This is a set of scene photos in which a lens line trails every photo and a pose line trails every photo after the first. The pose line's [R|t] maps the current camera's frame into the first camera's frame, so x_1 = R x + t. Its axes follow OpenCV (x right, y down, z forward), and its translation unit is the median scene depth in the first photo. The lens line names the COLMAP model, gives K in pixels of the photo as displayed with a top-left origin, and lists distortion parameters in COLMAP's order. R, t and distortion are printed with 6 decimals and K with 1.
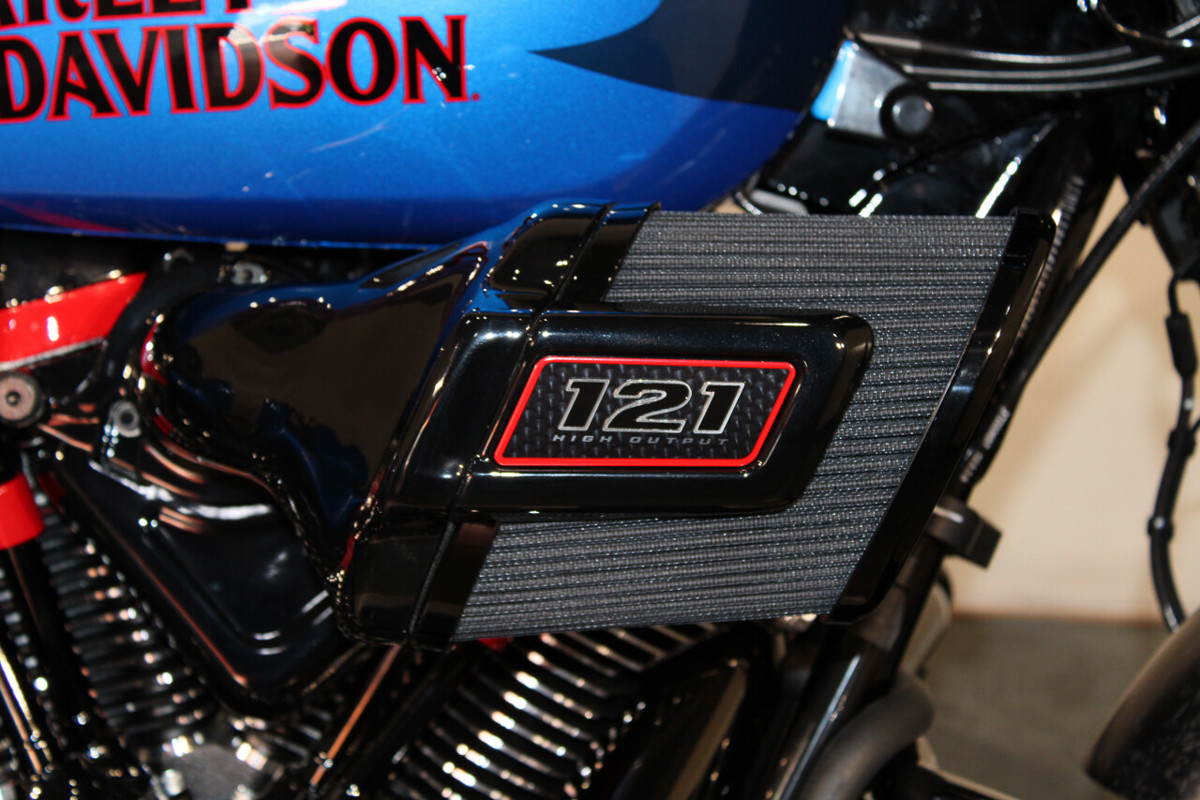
lens RADIAL K [[2765.3, 0, 600.0], [0, 2765.3, 400.0], [0, 0, 1]] dist [0.135683, -0.272796]
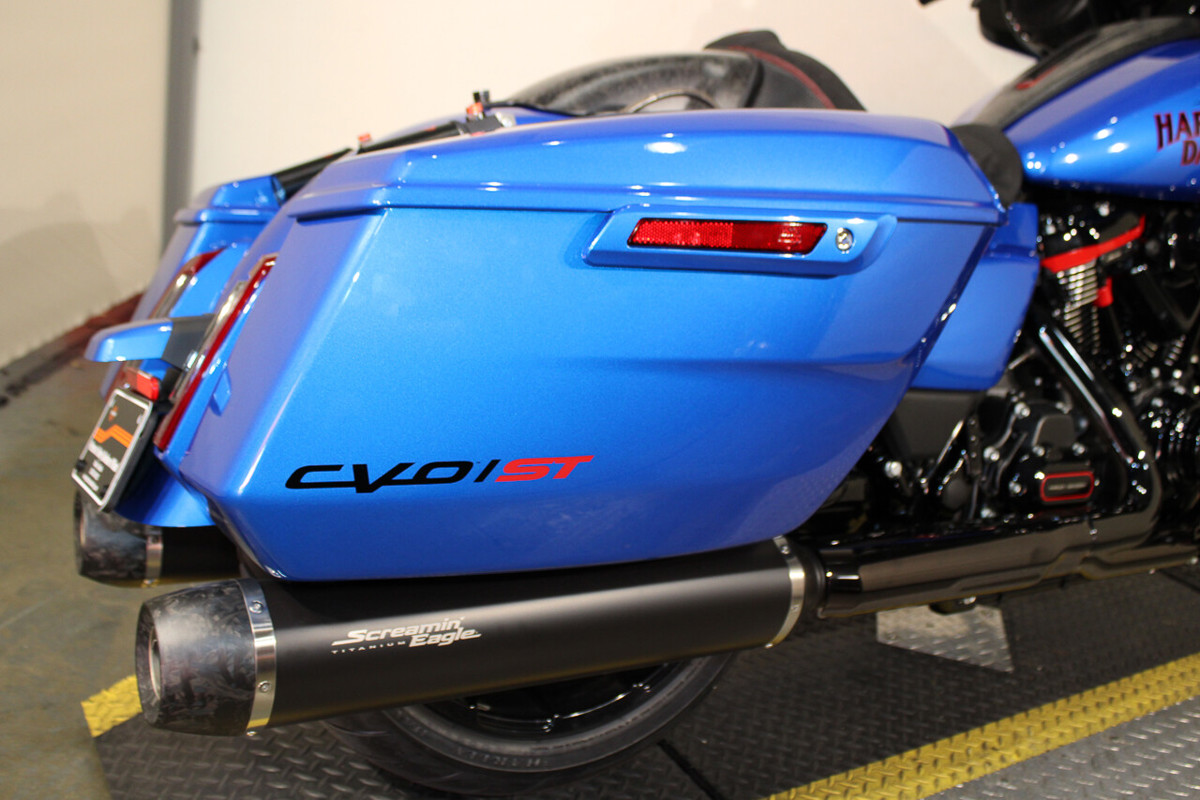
lens RADIAL K [[1179.0, 0, 600.0], [0, 1179.0, 400.0], [0, 0, 1]] dist [-0.153576, 0.145976]
pose [[0.853848, -0.095552, 0.511677, -1.625902], [0.077702, 0.995390, 0.056218, 0.057196], [-0.514690, -0.008244, 0.857337, 0.154544]]
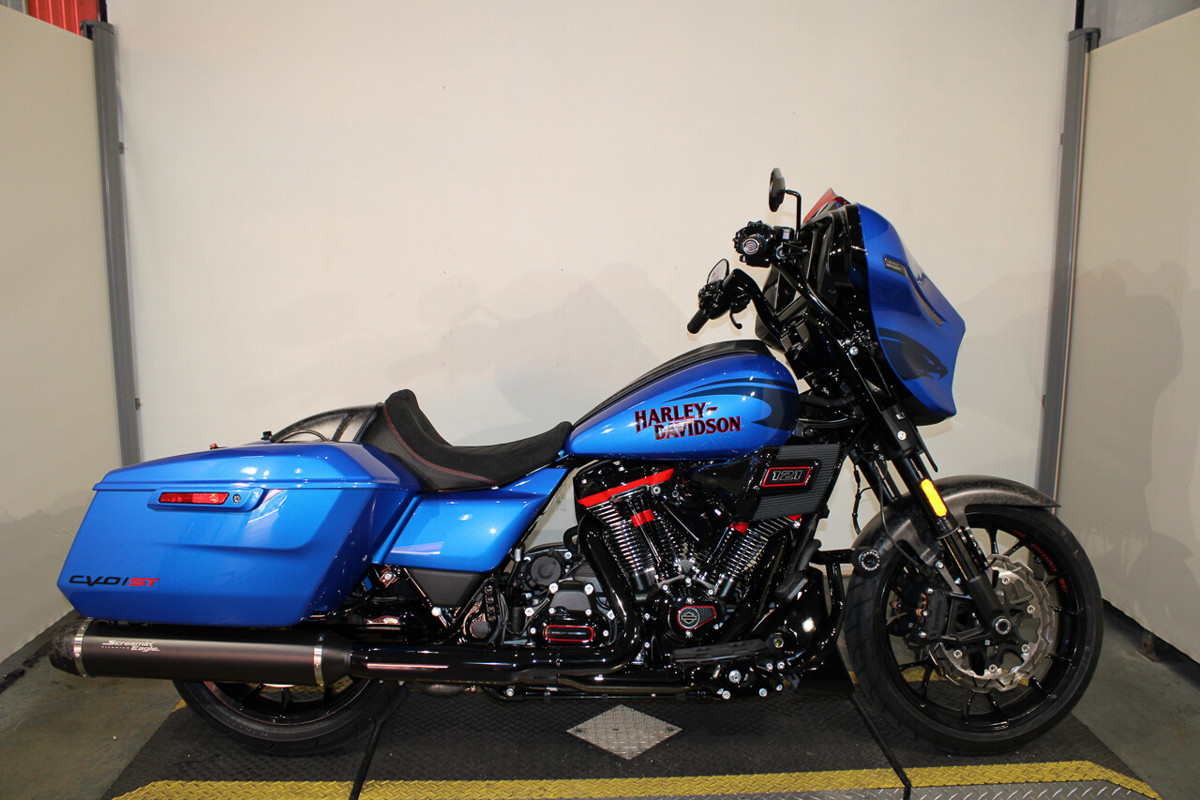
lens RADIAL K [[987.5, 0, 600.0], [0, 987.5, 400.0], [0, 0, 1]] dist [-0.183290, 0.162943]
pose [[0.998499, -0.050241, 0.021812, -0.378669], [0.053402, 0.981507, -0.183829, 0.187913], [-0.012172, 0.184717, 0.982716, -1.009115]]
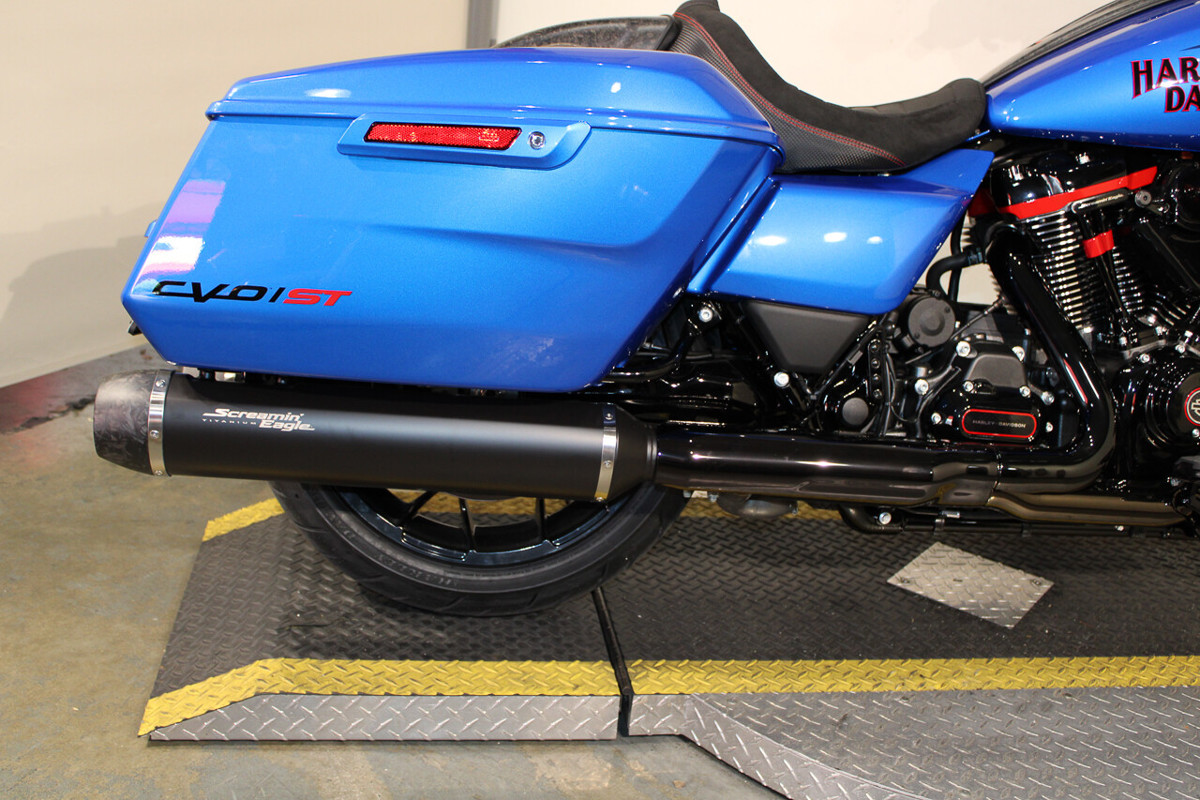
lens RADIAL K [[1264.7, 0, 600.0], [0, 1264.7, 400.0], [0, 0, 1]] dist [-0.150630, 0.221718]
pose [[0.991355, -0.004642, 0.131128, -1.124341], [0.003845, 0.999973, 0.006329, 0.245360], [-0.131154, -0.005770, 0.991345, -0.415601]]
